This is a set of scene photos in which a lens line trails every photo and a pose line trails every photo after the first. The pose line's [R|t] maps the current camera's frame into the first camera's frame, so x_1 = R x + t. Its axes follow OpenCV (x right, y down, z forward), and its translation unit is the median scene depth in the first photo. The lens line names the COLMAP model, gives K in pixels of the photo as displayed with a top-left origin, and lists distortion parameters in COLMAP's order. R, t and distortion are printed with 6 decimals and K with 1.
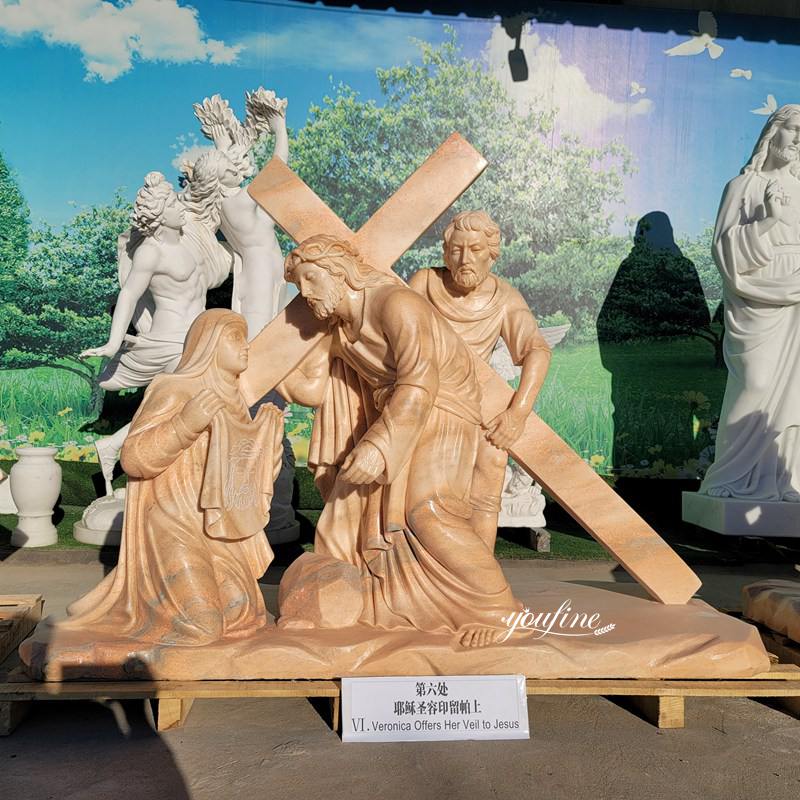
lens RADIAL K [[694.8, 0, 400.0], [0, 694.8, 400.0], [0, 0, 1]] dist [0.033097, 0.006352]
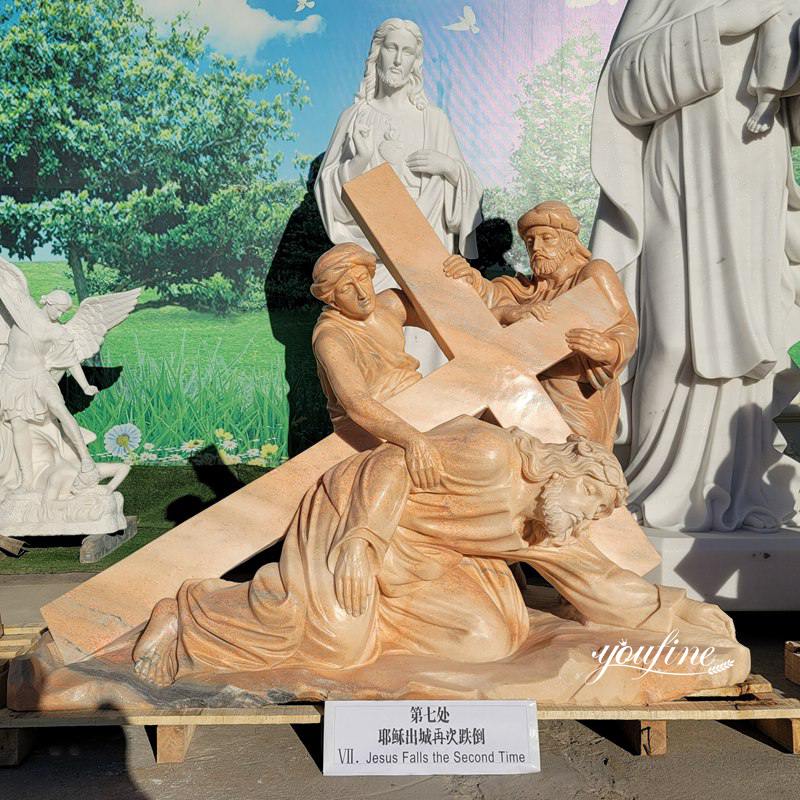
lens RADIAL K [[816.4, 0, 400.0], [0, 816.4, 400.0], [0, 0, 1]] dist [0.005574, 0.047243]
pose [[0.999565, -0.023906, -0.017278, 0.461701], [0.024322, 0.999409, 0.024274, 0.005929], [0.016688, -0.024684, 0.999556, 0.021963]]
